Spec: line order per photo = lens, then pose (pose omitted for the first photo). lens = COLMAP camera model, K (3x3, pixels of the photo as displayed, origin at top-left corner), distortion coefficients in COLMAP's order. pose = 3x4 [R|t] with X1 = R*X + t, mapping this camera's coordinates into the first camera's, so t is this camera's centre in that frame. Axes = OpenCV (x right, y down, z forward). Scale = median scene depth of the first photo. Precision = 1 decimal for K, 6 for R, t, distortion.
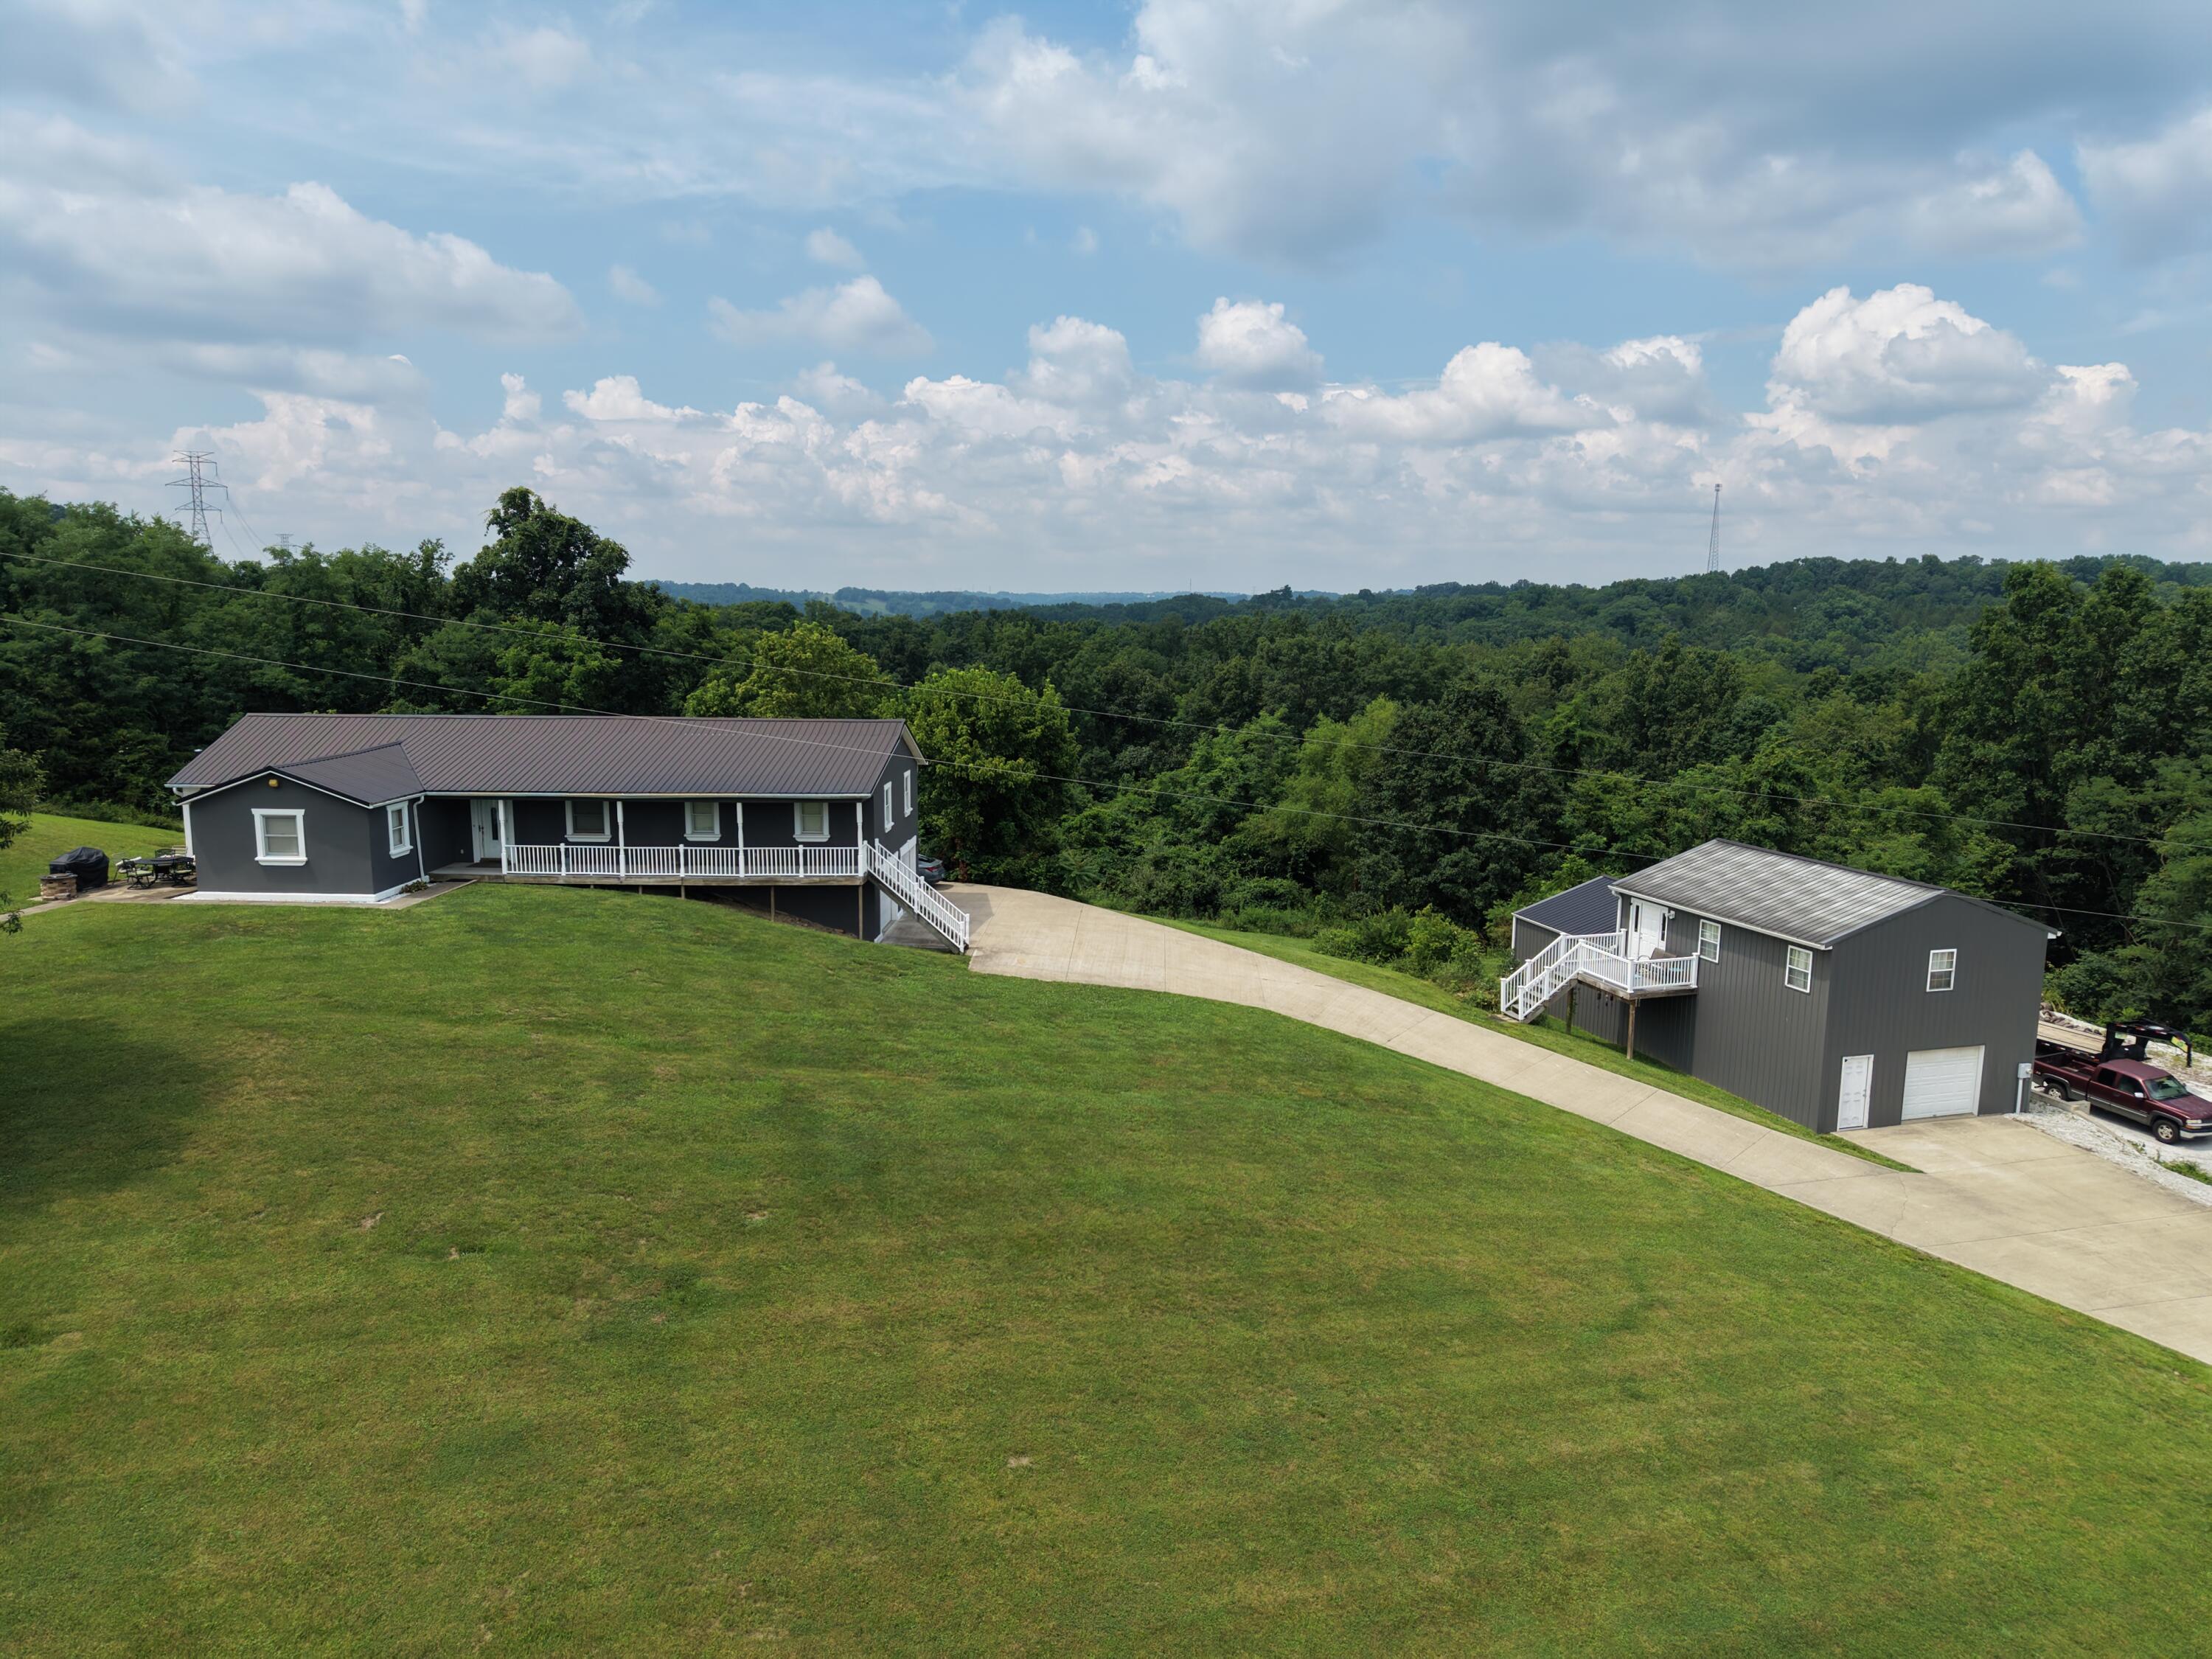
lens RADIAL K [[1469.9, 0, 1112.4], [0, 1469.9, 825.8], [0, 0, 1]] dist [0.036415, -0.038442]
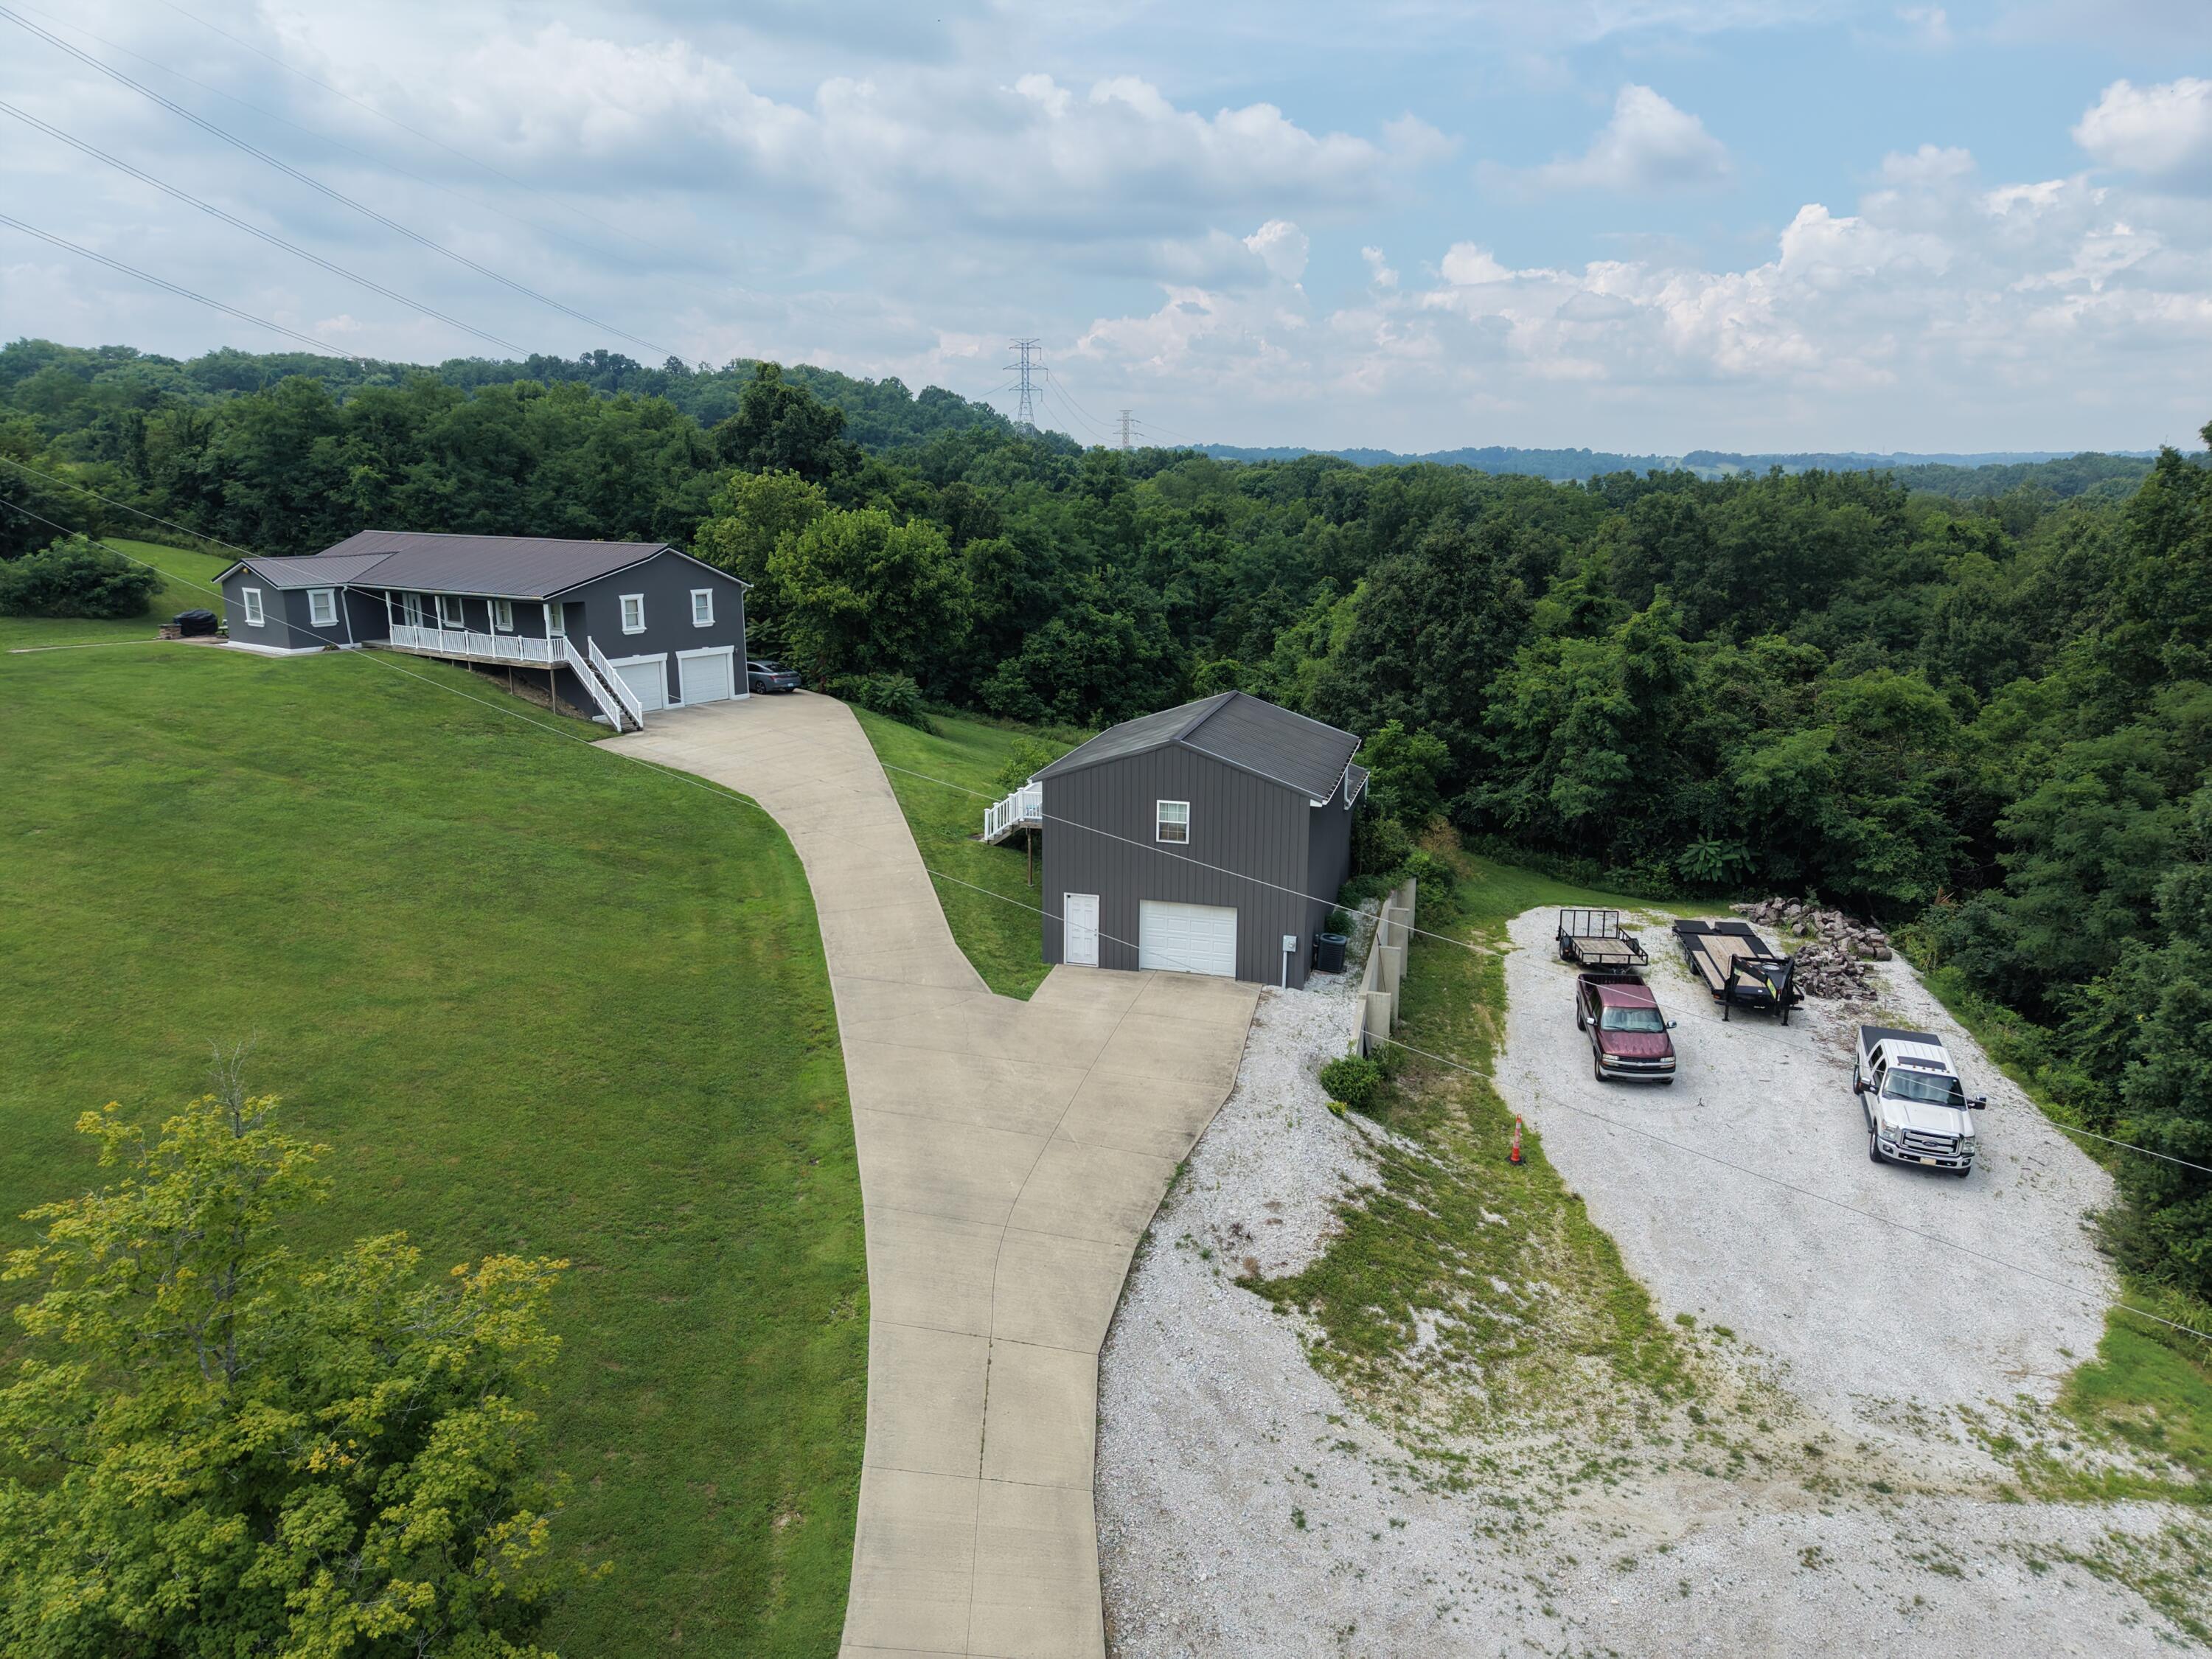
lens RADIAL K [[1469.9, 0, 1097.5], [0, 1469.9, 813.0], [0, 0, 1]] dist [0.036415, -0.038442]
pose [[0.850450, 0.116171, -0.513068, 0.874286], [-0.075379, 0.992158, 0.099701, -0.000049], [0.520627, -0.046116, 0.852538, 0.132922]]
